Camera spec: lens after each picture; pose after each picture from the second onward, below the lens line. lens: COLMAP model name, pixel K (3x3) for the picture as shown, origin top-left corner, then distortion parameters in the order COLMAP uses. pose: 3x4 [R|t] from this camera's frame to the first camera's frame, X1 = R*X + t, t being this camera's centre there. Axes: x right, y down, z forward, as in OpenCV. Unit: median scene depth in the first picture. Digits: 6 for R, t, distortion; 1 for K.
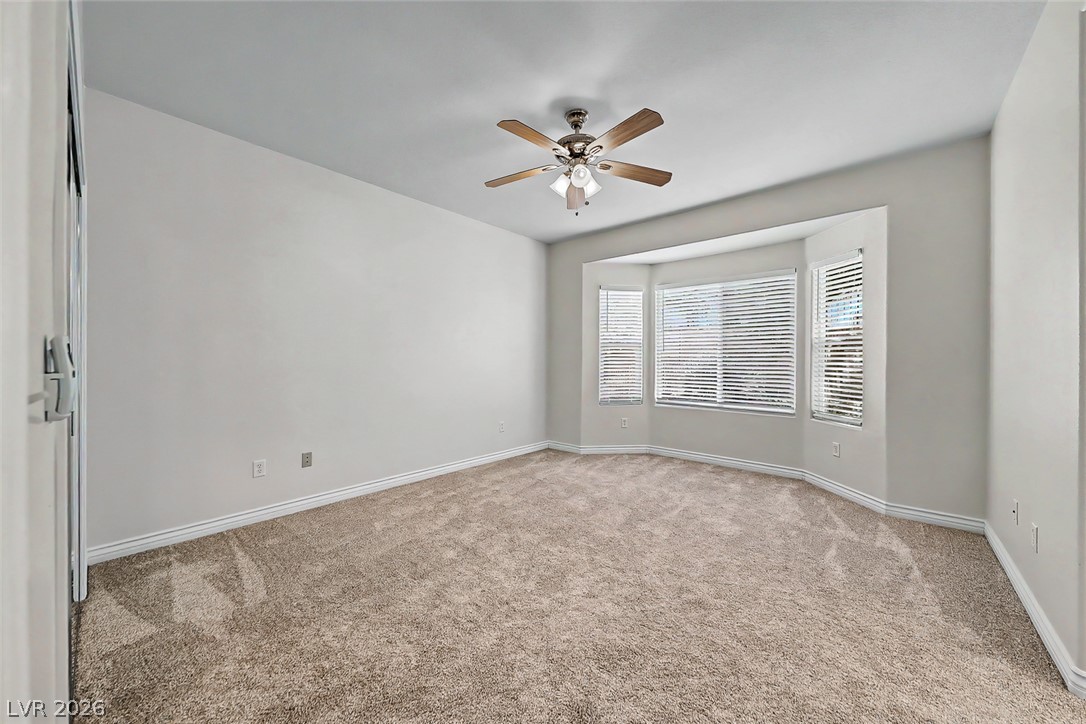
lens RADIAL K [[374.8, 0, 558.4], [0, 374.8, 364.3], [0, 0, 1]] dist [0.003434, -0.000250]
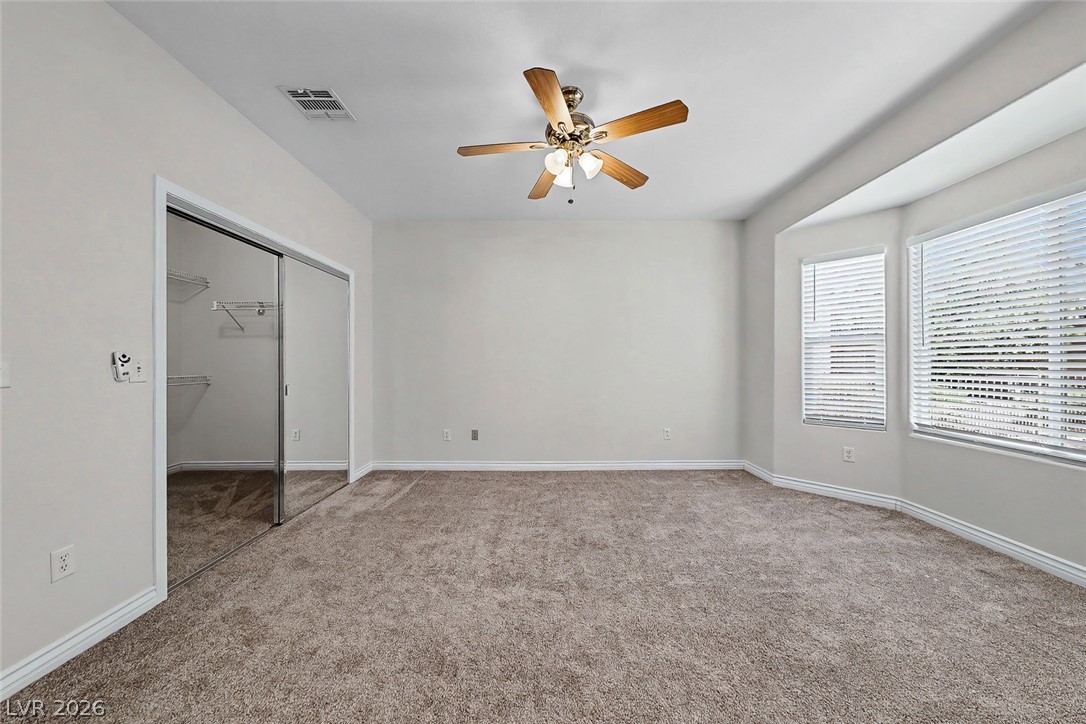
lens RADIAL K [[374.8, 0, 568.3], [0, 374.8, 365.7], [0, 0, 1]] dist [0.003434, -0.000250]
pose [[0.664932, -0.003632, -0.746895, 0.355517], [0.000858, 0.999991, -0.004098, -0.001064], [0.746903, 0.002084, 0.664930, 0.181660]]
